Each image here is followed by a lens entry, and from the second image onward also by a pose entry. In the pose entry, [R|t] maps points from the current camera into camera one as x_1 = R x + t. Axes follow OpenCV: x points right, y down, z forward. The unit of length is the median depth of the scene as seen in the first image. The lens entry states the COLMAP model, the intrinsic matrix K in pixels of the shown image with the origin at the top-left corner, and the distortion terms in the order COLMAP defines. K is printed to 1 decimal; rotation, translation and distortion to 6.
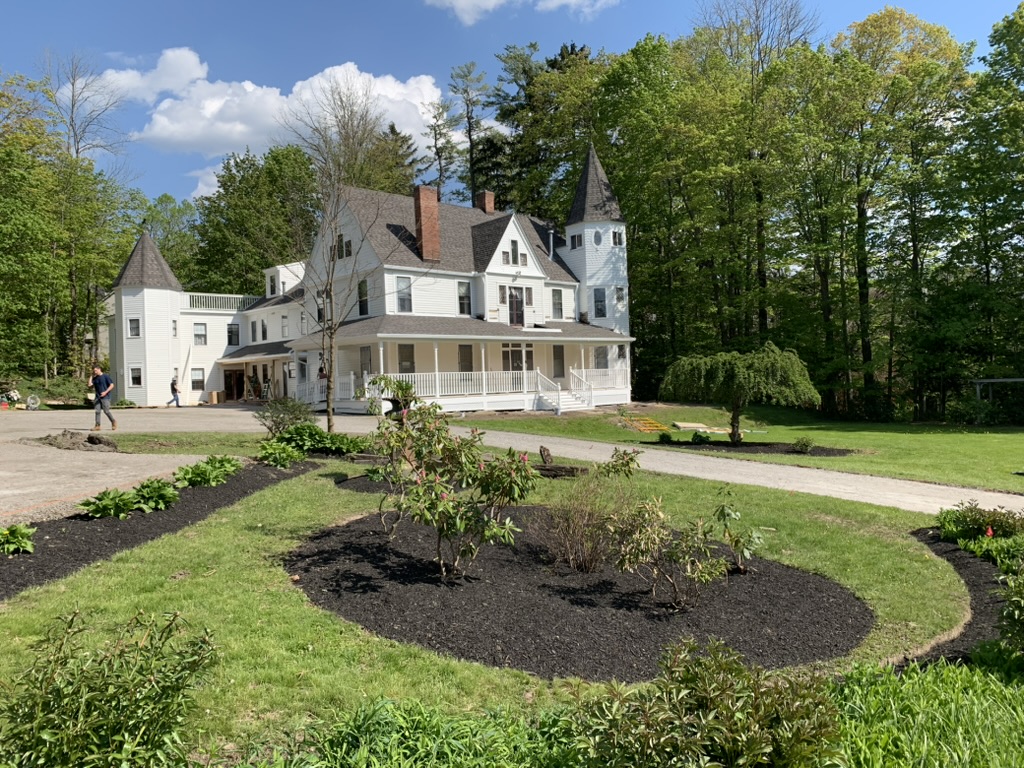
lens RADIAL K [[784.9, 0, 511.9], [0, 784.9, 383.5], [0, 0, 1]] dist [-0.005063, -0.000588]
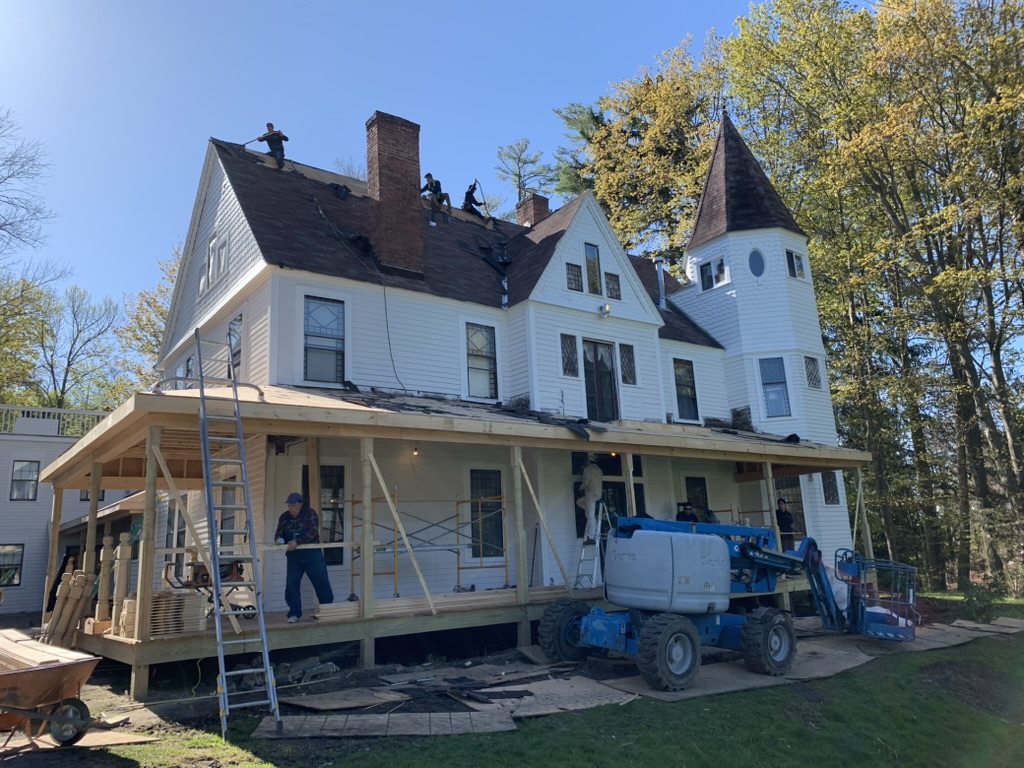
lens RADIAL K [[784.9, 0, 510.6], [0, 784.9, 380.5], [0, 0, 1]] dist [-0.005063, -0.000588]
pose [[0.995547, -0.029451, -0.089551, -0.005437], [0.008334, 0.973722, -0.227587, 0.000797], [0.093900, 0.225827, 0.969631, 0.563040]]
